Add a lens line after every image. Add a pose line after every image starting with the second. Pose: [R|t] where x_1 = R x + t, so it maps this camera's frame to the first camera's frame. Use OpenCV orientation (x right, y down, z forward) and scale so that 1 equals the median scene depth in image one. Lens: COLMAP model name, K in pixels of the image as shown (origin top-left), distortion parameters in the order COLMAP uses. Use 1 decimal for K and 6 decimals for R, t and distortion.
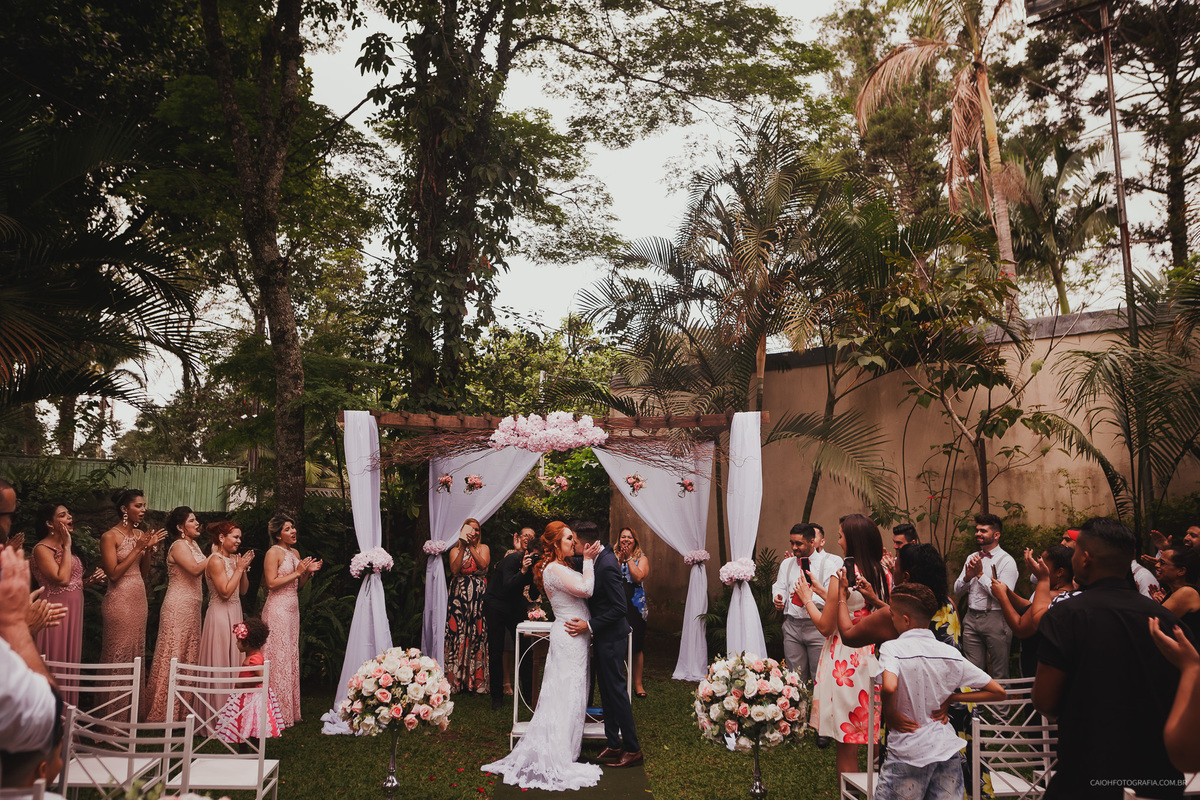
lens RADIAL K [[971.3, 0, 577.5], [0, 971.3, 377.4], [0, 0, 1]] dist [-0.002232, 0.001735]
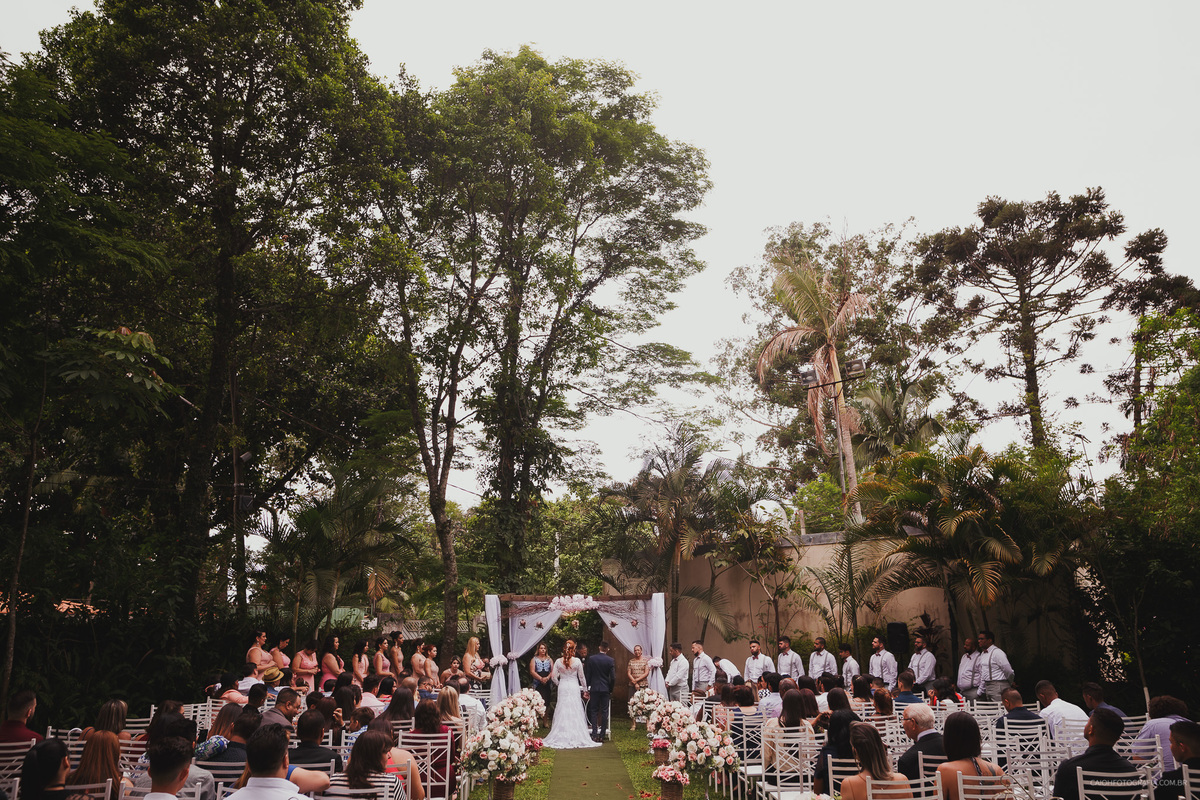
lens RADIAL K [[1002.8, 0, 600.0], [0, 1002.8, 400.0], [0, 0, 1]] dist [-0.005417, -0.002981]
pose [[0.999602, -0.007419, 0.027215, -0.021363], [0.009601, 0.996673, -0.080935, -0.180742], [-0.026524, 0.081164, 0.996348, -1.107780]]
